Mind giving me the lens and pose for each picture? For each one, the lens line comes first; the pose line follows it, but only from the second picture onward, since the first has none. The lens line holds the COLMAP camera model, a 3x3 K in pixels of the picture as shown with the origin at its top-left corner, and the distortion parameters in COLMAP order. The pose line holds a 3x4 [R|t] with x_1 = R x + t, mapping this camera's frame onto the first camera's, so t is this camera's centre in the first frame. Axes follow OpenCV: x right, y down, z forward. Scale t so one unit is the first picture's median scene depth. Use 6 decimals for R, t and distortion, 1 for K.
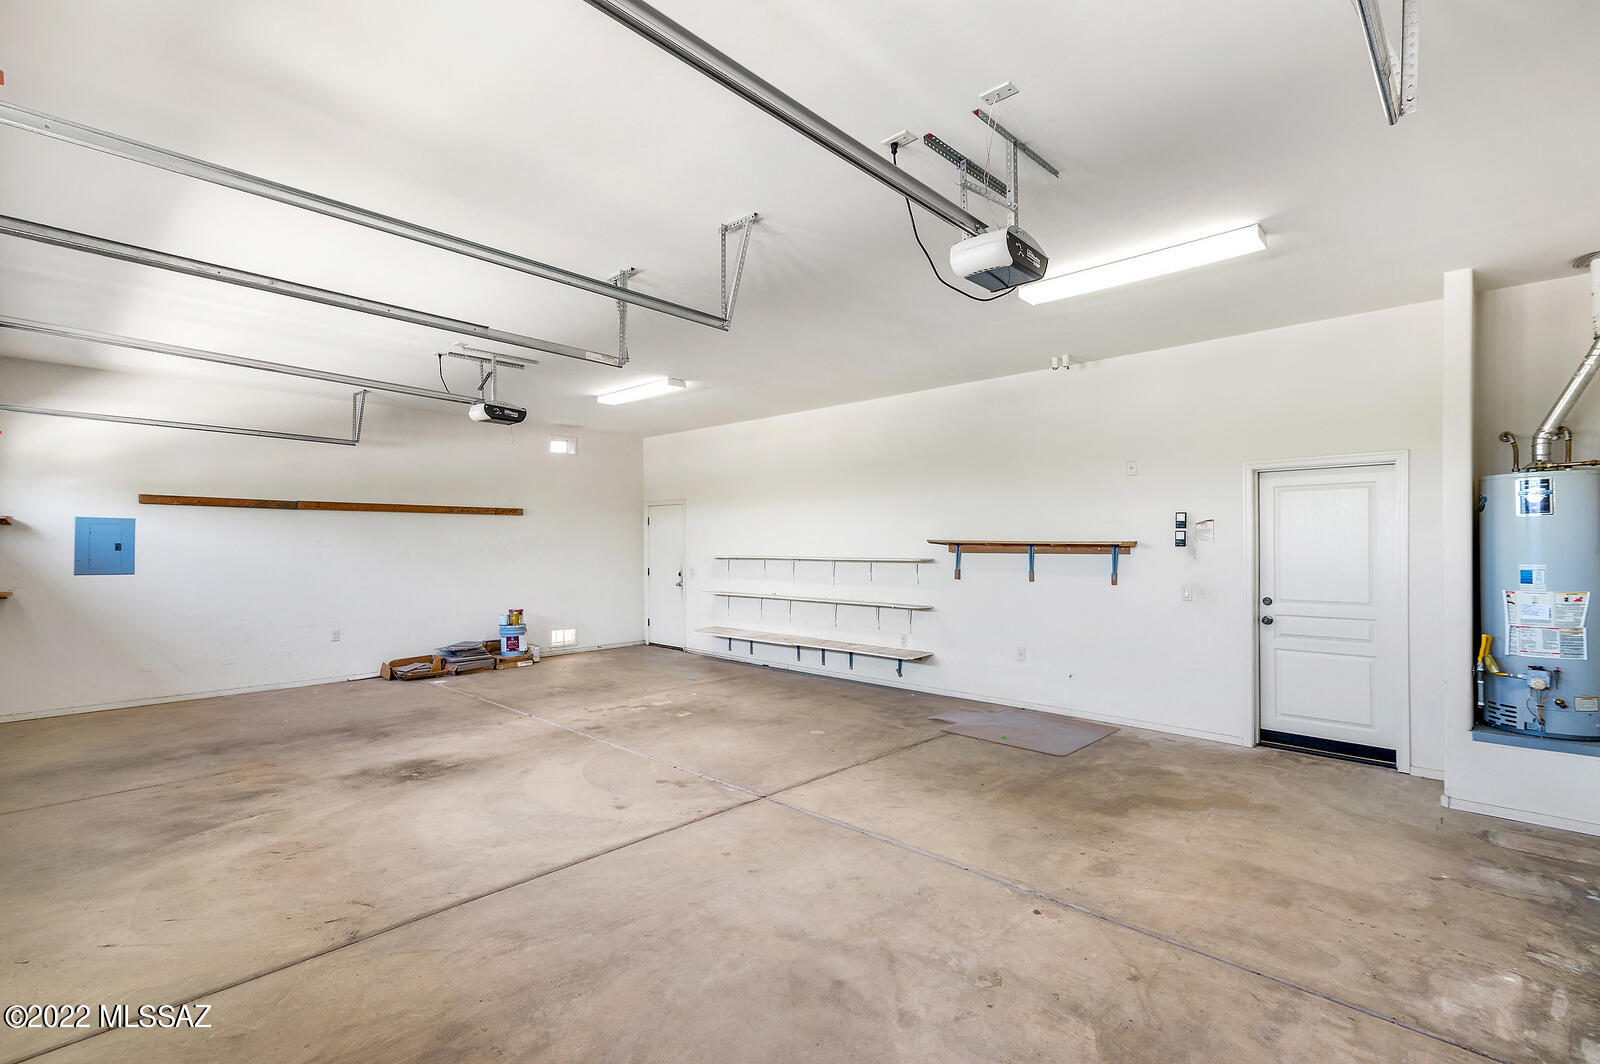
lens RADIAL K [[730.7, 0, 801.3], [0, 730.7, 540.8], [0, 0, 1]] dist [0.022051, -0.001159]
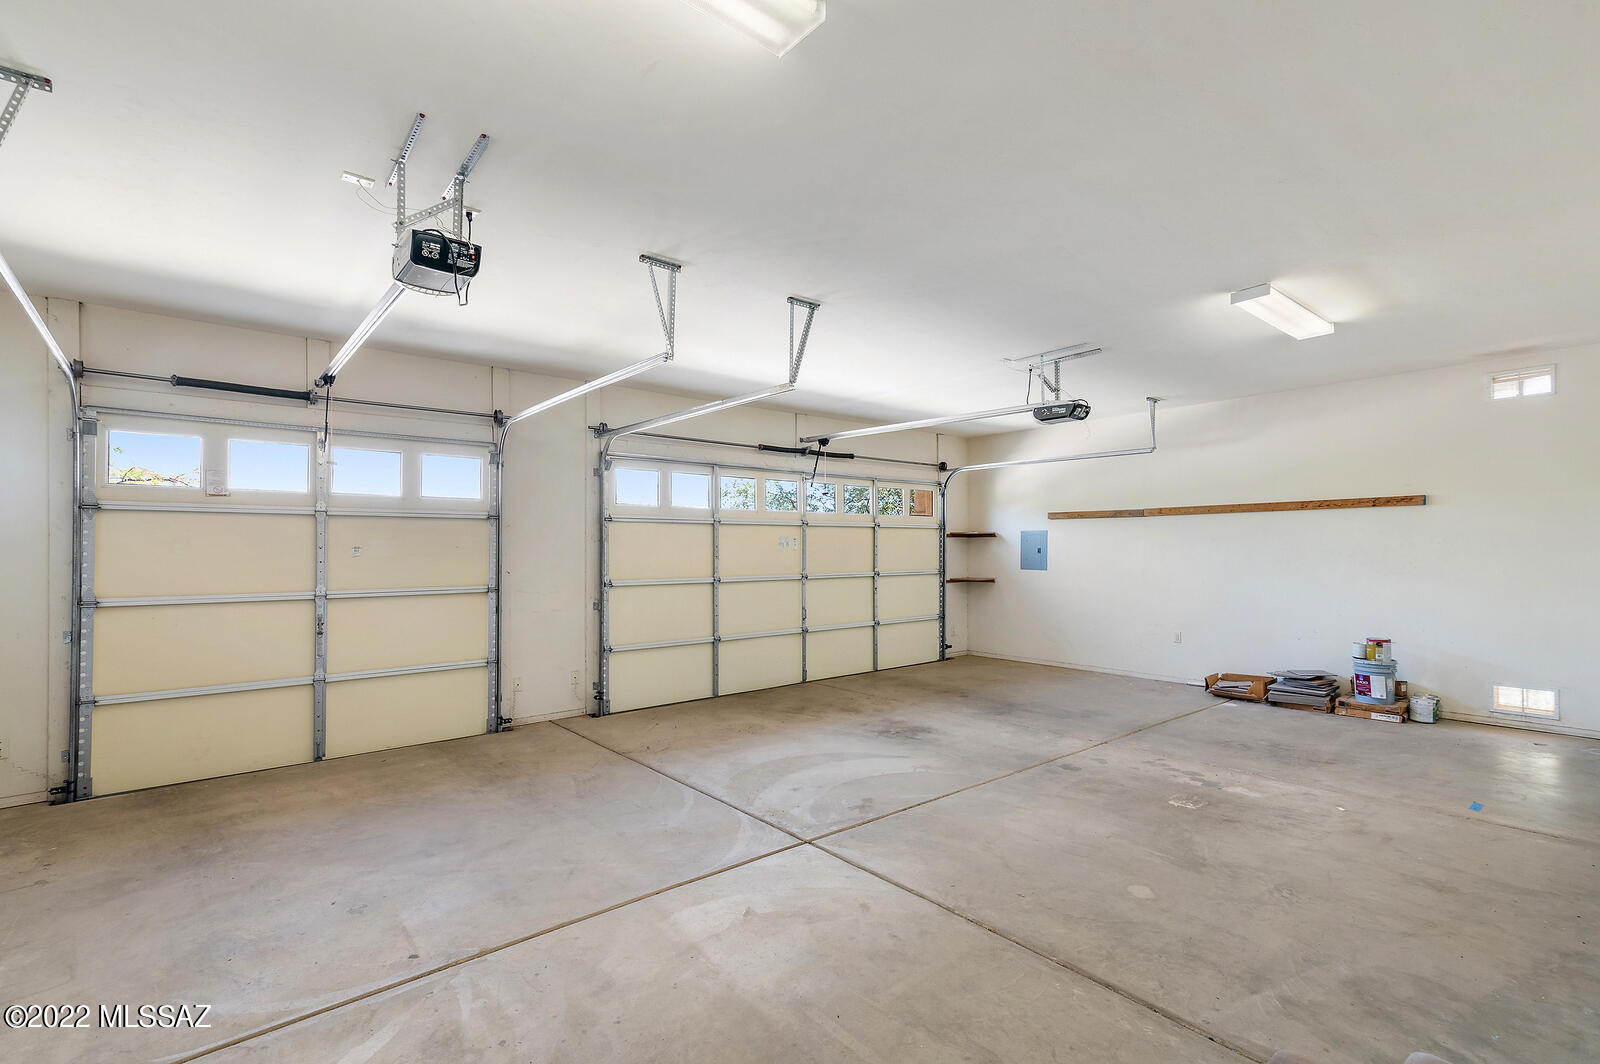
lens RADIAL K [[730.7, 0, 802.0], [0, 730.7, 538.2], [0, 0, 1]] dist [0.022051, -0.001159]
pose [[-0.120065, -0.015581, -0.992644, 0.604434], [0.009833, 0.999809, -0.016883, 0.003863], [0.992717, -0.011788, -0.119889, 0.816594]]
